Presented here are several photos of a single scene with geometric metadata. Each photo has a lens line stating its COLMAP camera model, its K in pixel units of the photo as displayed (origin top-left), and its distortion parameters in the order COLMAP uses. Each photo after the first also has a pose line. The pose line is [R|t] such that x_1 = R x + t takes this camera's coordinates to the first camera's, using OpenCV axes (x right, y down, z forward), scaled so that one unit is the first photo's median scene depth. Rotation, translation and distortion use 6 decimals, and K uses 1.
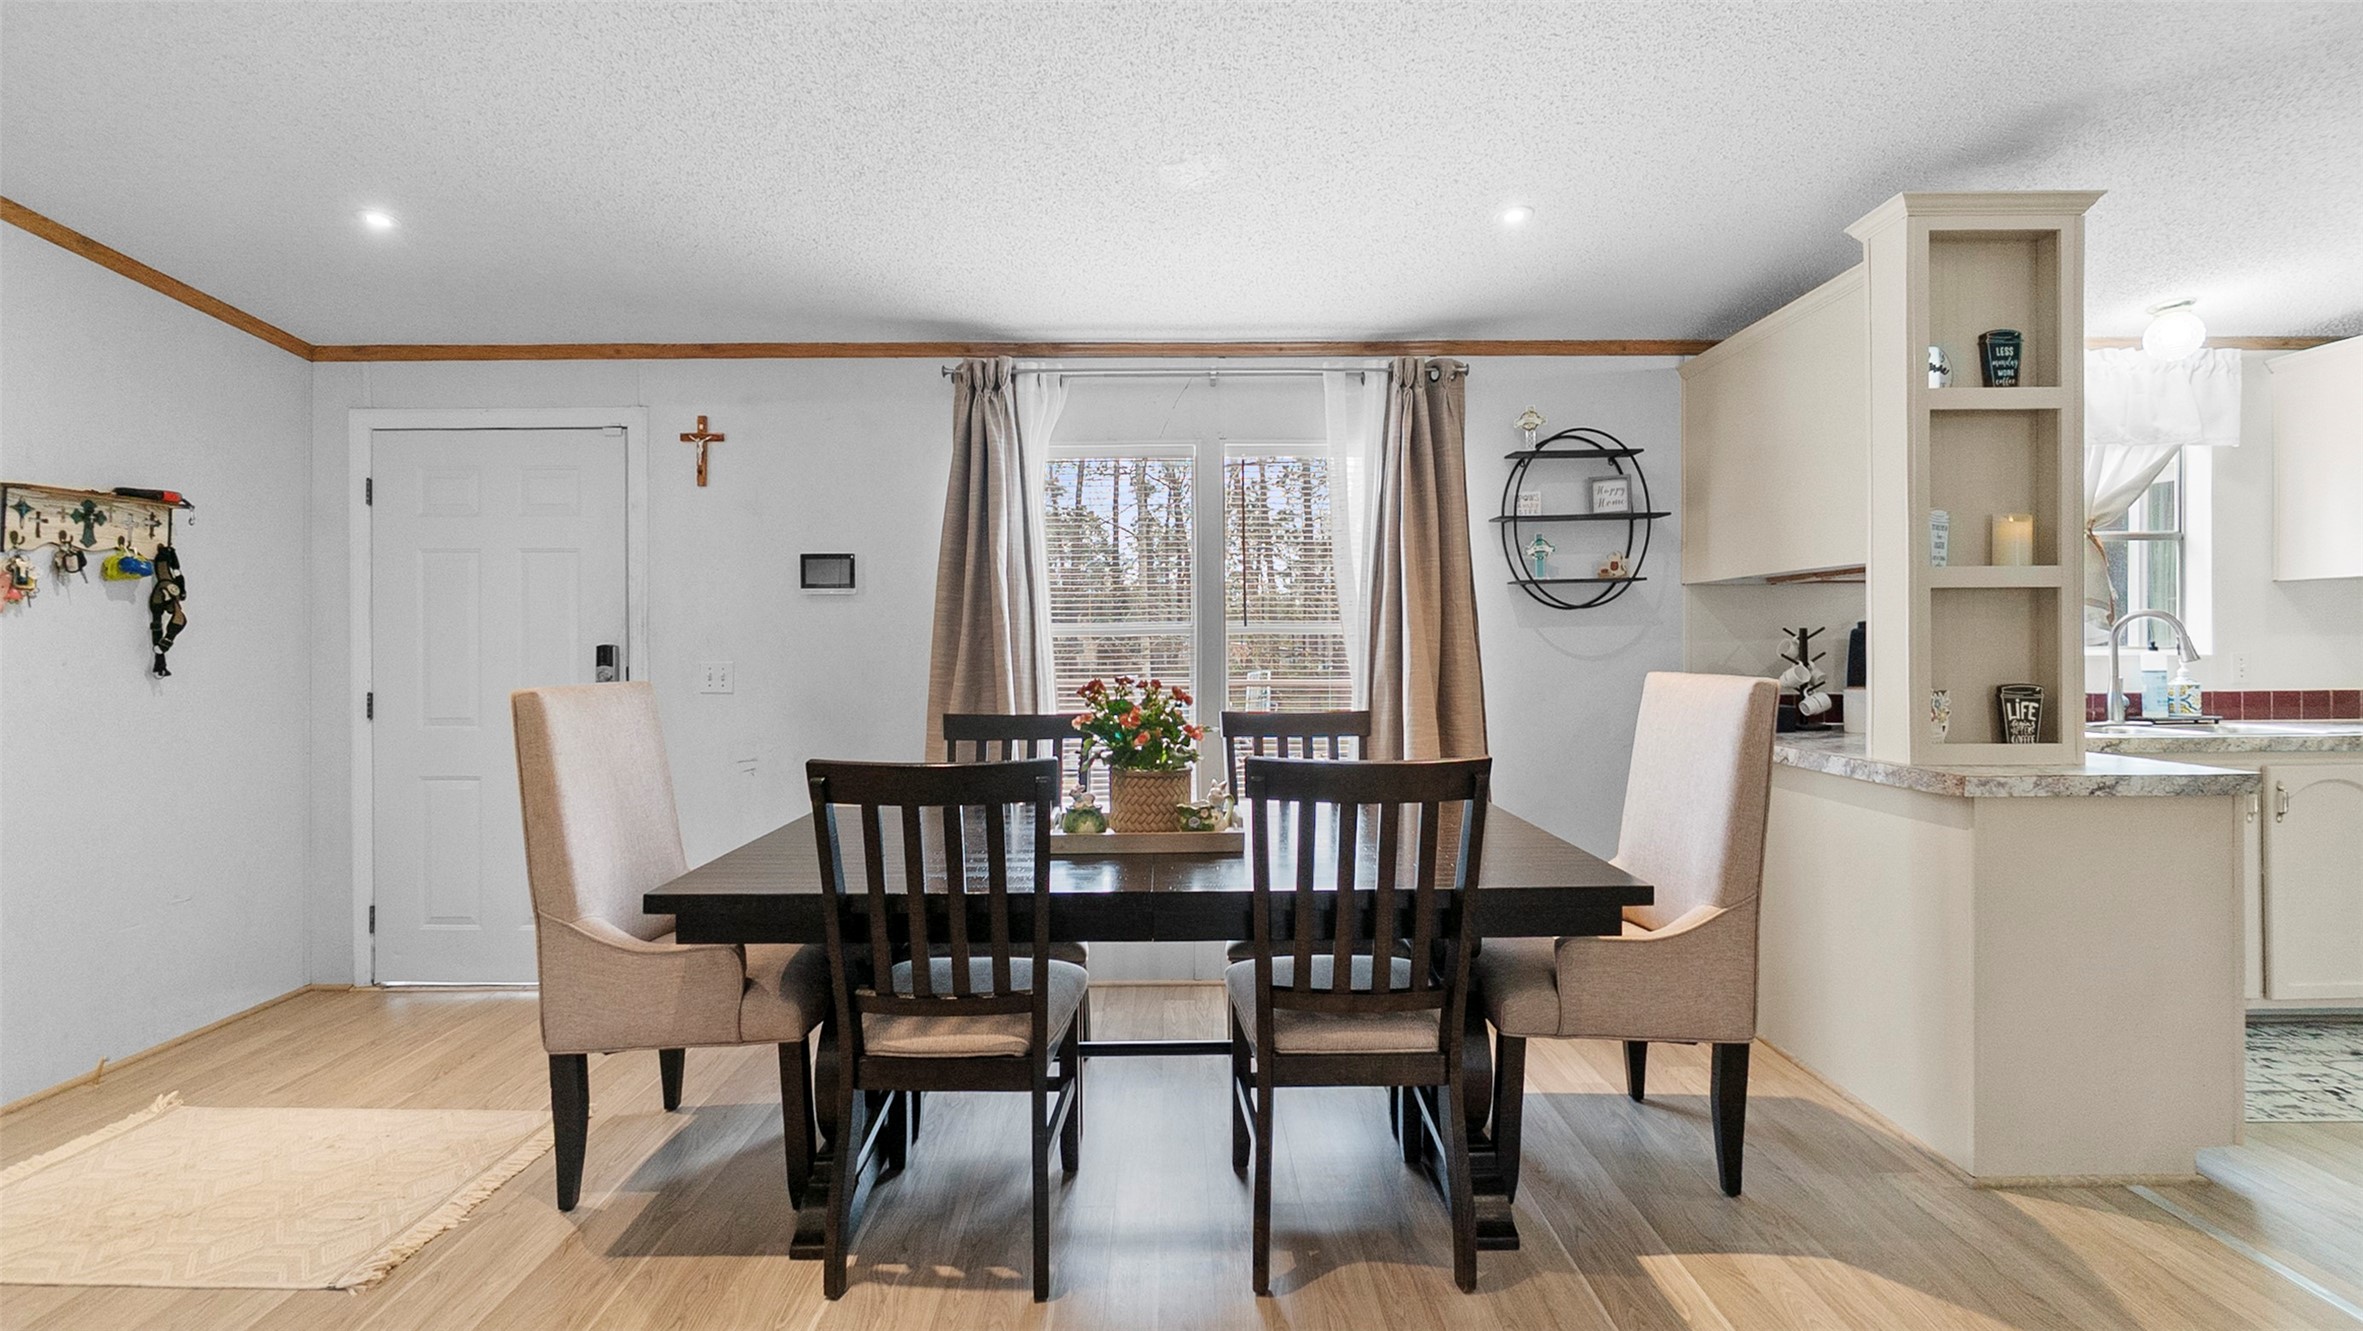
lens RADIAL K [[1060.9, 0, 1182.0], [0, 1060.9, 647.5], [0, 0, 1]] dist [-0.000144, 0.000157]
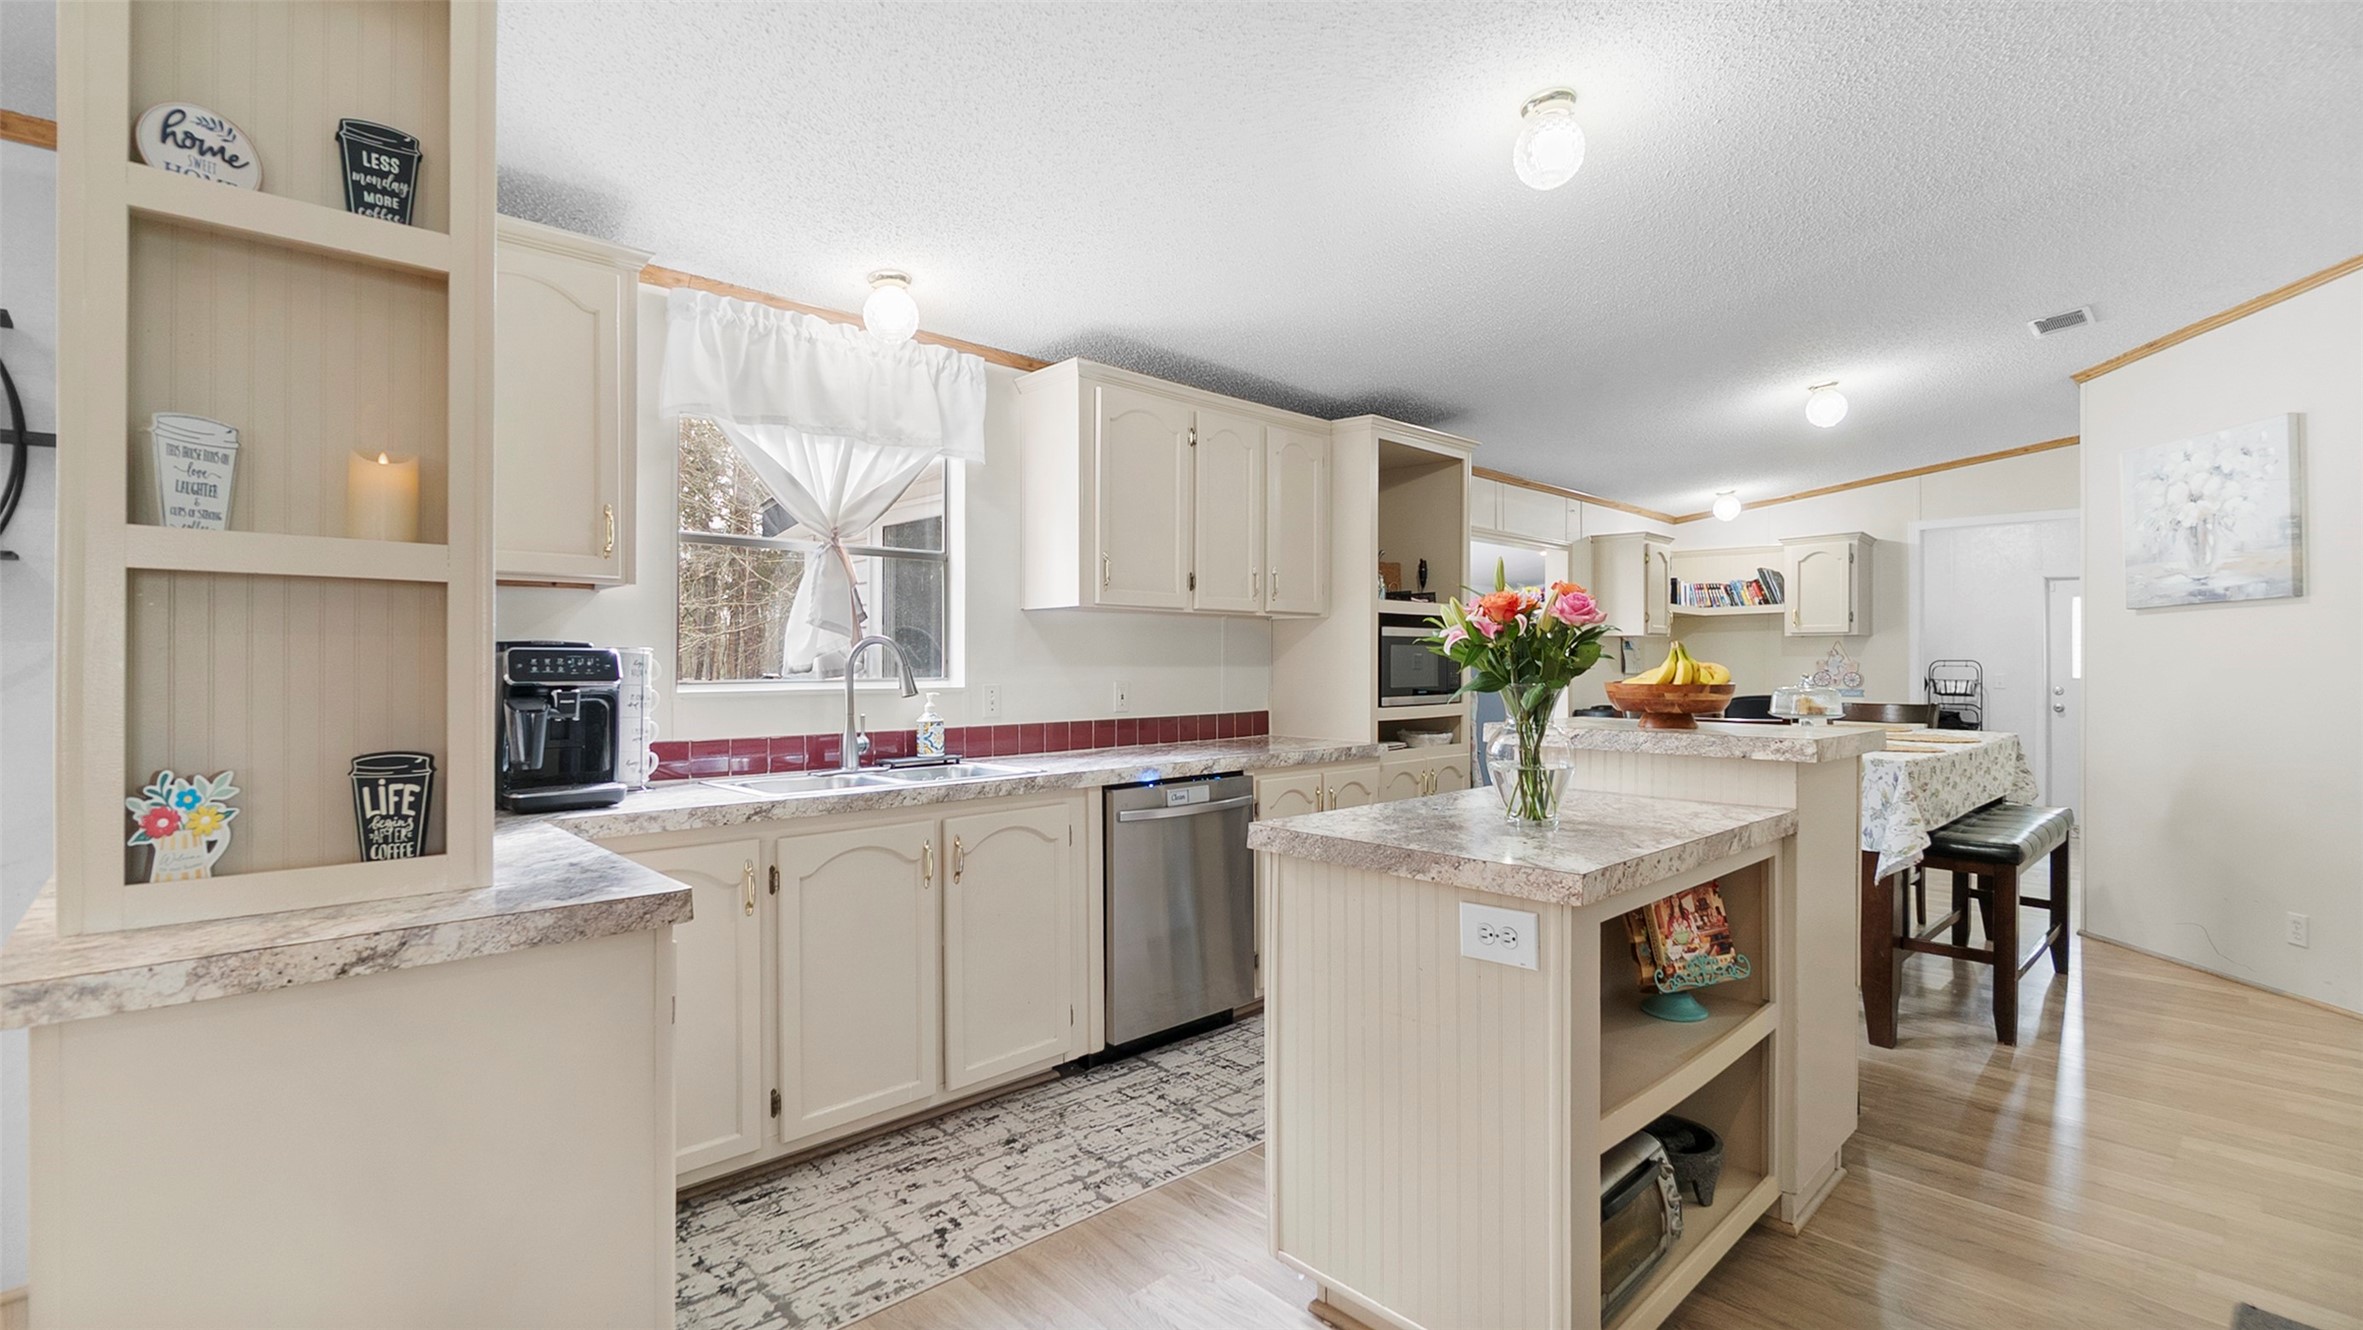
lens RADIAL K [[1044.4, 0, 1180.7], [0, 1044.4, 658.8], [0, 0, 1]] dist [0.000929, 0.000523]
pose [[0.731492, 0.010561, 0.681769, 0.706978], [-0.001753, 0.999906, -0.013608, -0.008190], [-0.681848, 0.008759, 0.731441, 0.303873]]
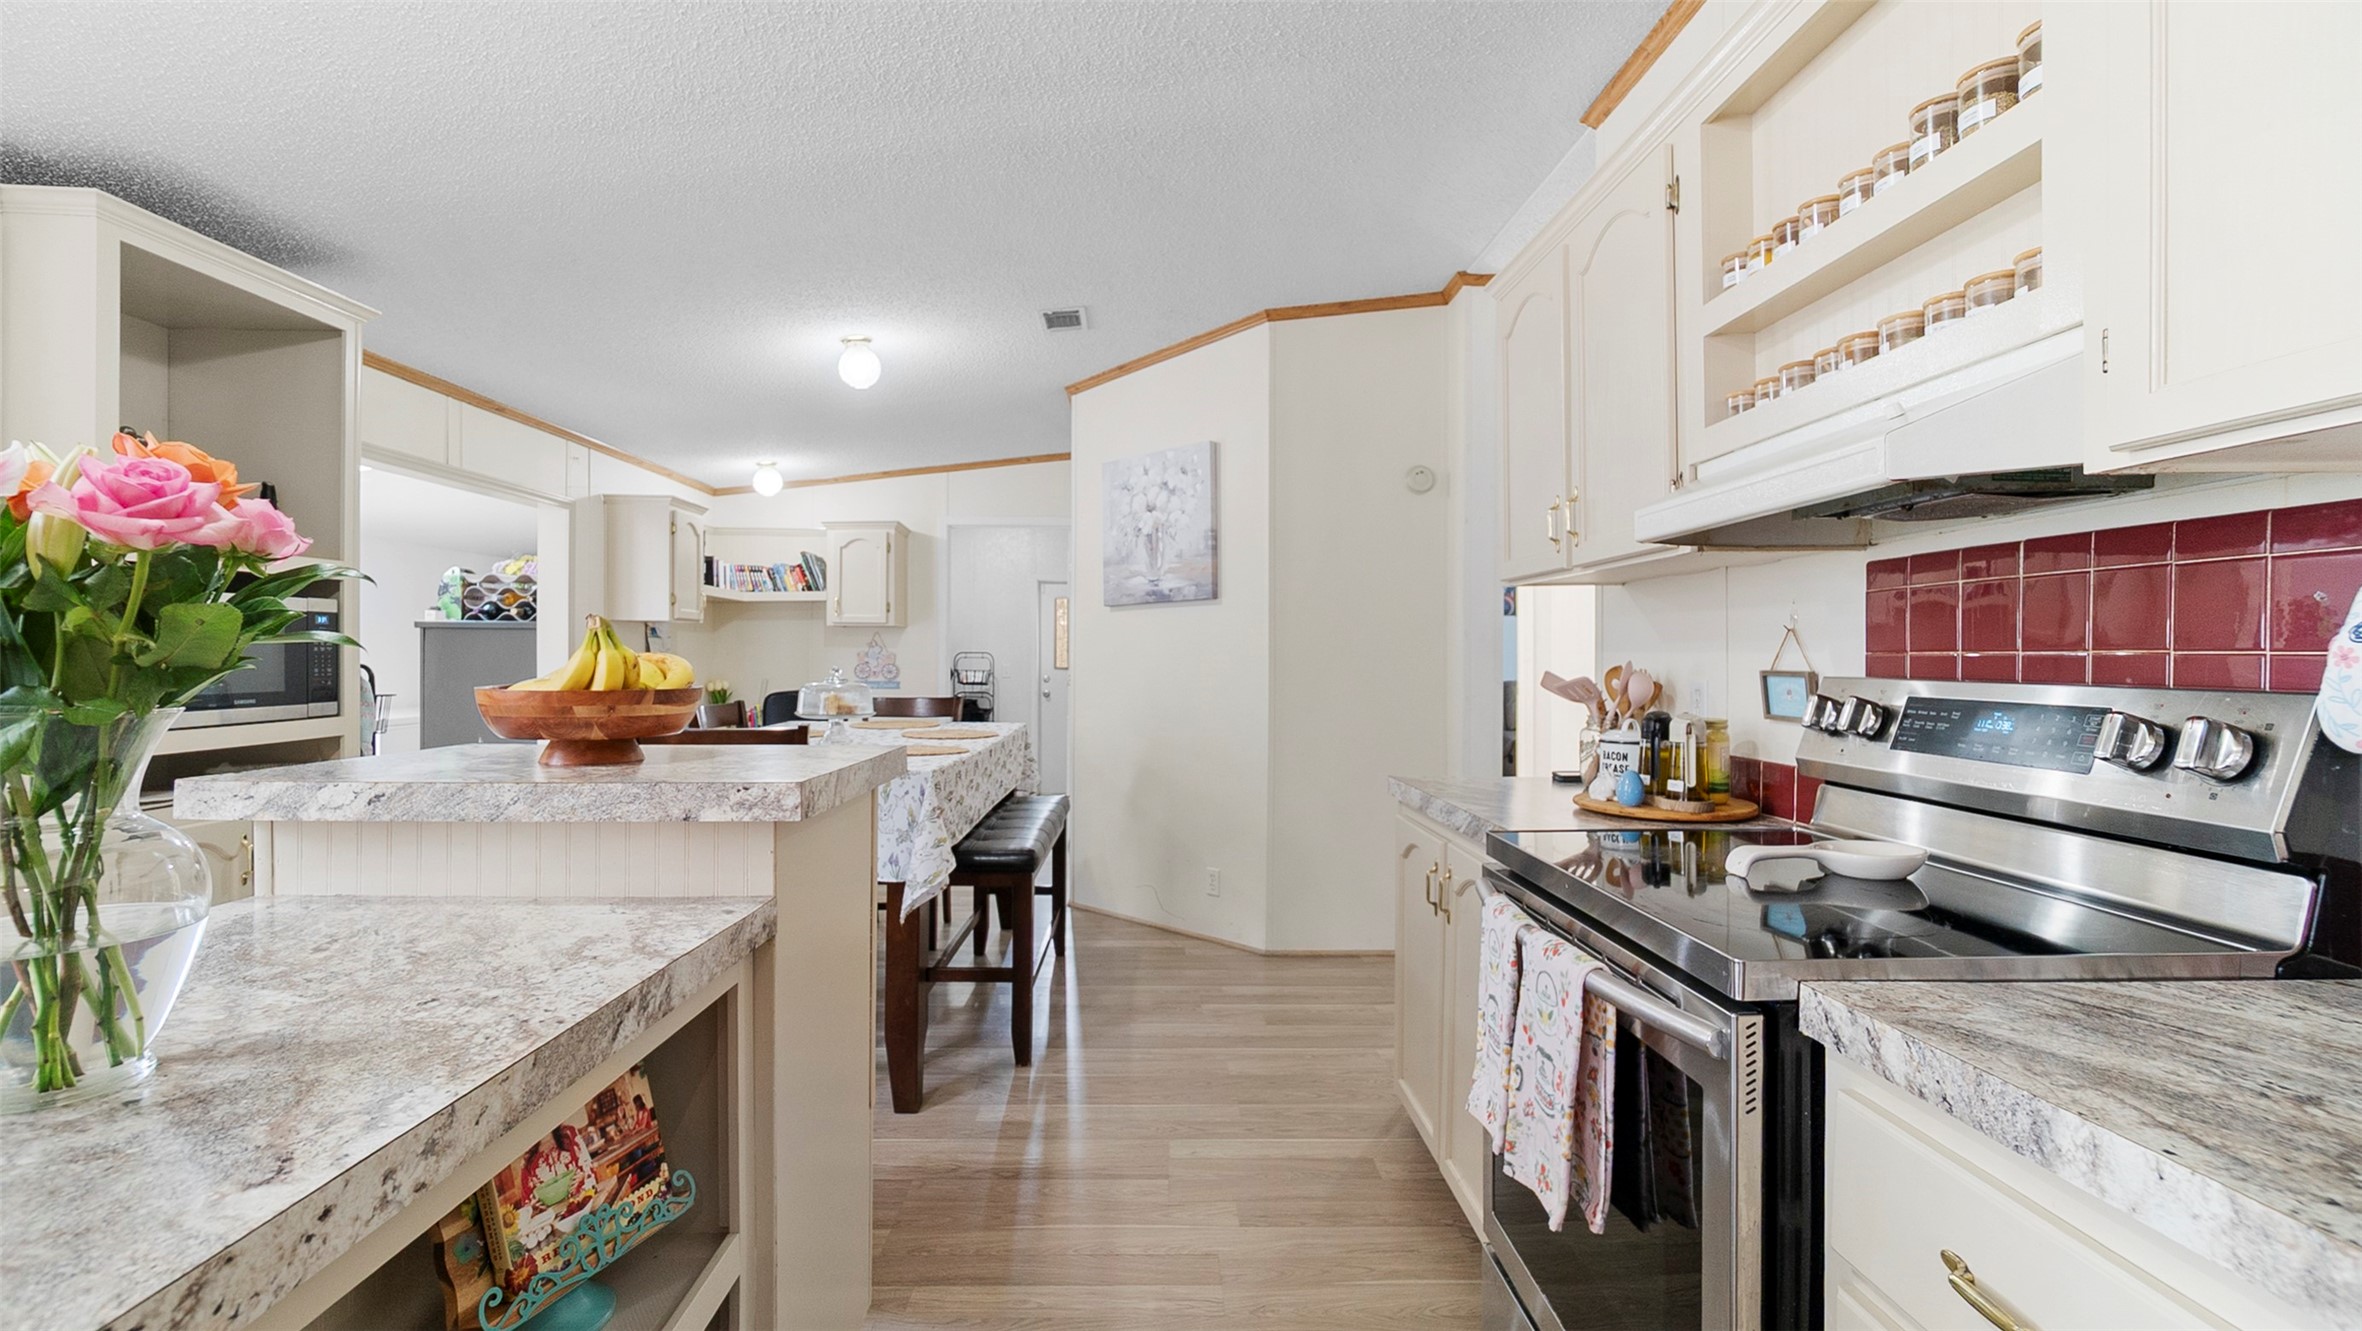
lens RADIAL K [[1041.3, 0, 1170.2], [0, 1041.3, 663.9], [0, 0, 1]] dist [0.000676, 0.000124]
pose [[-0.006242, -0.000516, 0.999980, 0.818439], [0.003352, 0.999994, 0.000536, -0.009150], [-0.999975, 0.003355, -0.006240, 0.326838]]
